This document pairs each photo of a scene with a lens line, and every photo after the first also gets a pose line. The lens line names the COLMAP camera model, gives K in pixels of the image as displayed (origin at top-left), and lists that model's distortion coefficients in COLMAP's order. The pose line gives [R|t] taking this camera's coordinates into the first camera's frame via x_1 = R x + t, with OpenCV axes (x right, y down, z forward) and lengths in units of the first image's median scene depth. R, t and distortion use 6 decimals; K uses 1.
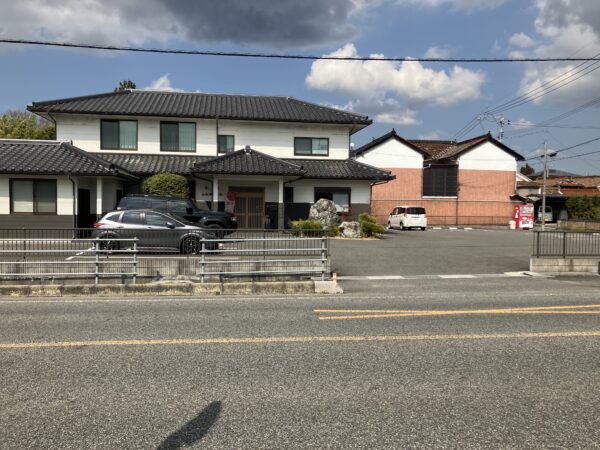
lens RADIAL K [[493.6, 0, 297.1], [0, 493.6, 222.9], [0, 0, 1]] dist [0.005086, -0.000788]
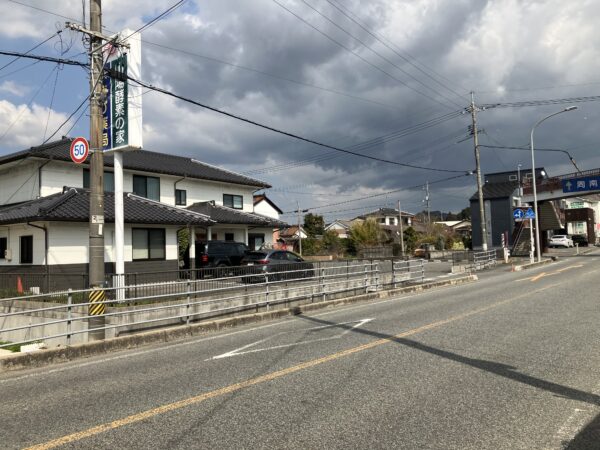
lens RADIAL K [[493.6, 0, 297.1], [0, 493.6, 222.9], [0, 0, 1]] dist [0.005086, -0.000788]
pose [[0.686348, 0.002650, 0.727268, -0.777795], [0.068553, 0.995305, -0.068322, -0.002303], [-0.724035, 0.096749, 0.682944, 0.016578]]
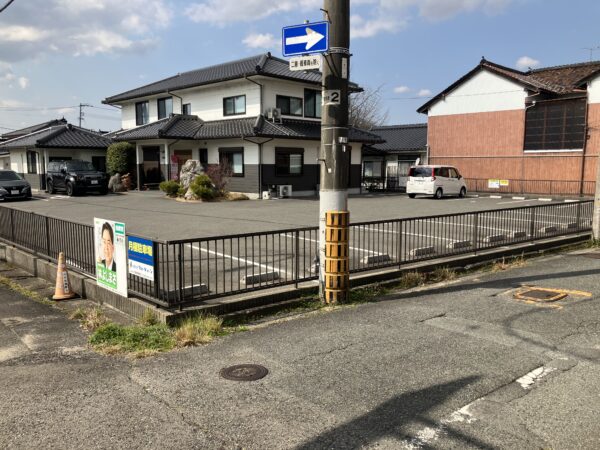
lens RADIAL K [[493.6, 0, 297.1], [0, 493.6, 222.9], [0, 0, 1]] dist [0.005086, -0.000788]
pose [[0.603284, 0.080411, -0.793462, 0.889121], [-0.020048, 0.996119, 0.085705, -0.010433], [0.797274, -0.035797, 0.602555, 0.501297]]
